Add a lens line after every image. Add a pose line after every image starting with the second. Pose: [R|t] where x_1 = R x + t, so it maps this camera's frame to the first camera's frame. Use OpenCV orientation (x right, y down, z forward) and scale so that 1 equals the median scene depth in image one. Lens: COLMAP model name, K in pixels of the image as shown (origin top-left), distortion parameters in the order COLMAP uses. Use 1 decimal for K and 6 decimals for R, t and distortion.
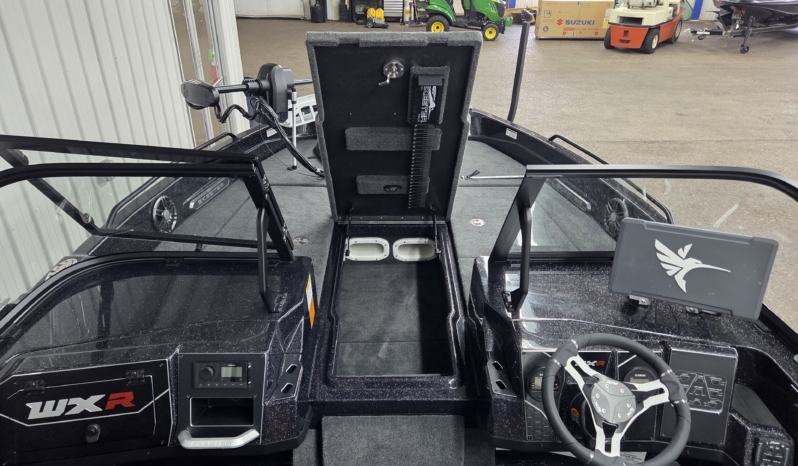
lens RADIAL K [[550.6, 0, 405.7], [0, 550.6, 228.6], [0, 0, 1]] dist [0.070540, -0.068514]
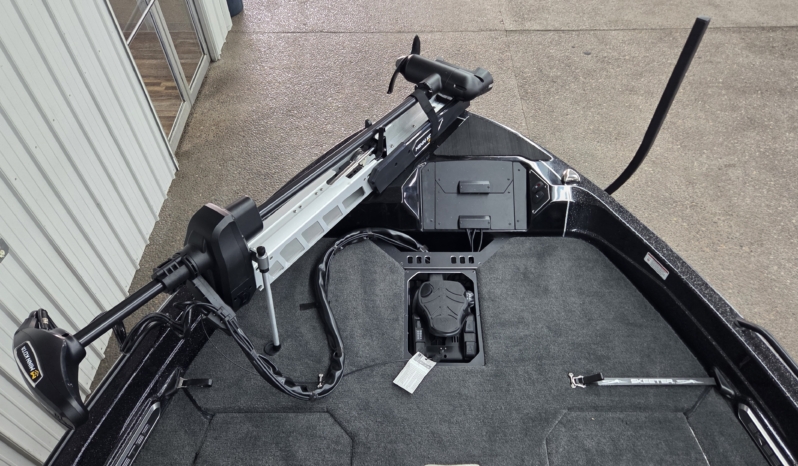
lens RADIAL K [[550.6, 0, 405.7], [0, 550.6, 228.6], [0, 0, 1]] dist [0.070540, -0.068514]
pose [[0.999626, 0.008238, -0.026084, -0.104940], [0.001575, 0.934654, 0.355554, -0.878042], [0.027309, -0.355462, 0.934292, 1.030111]]
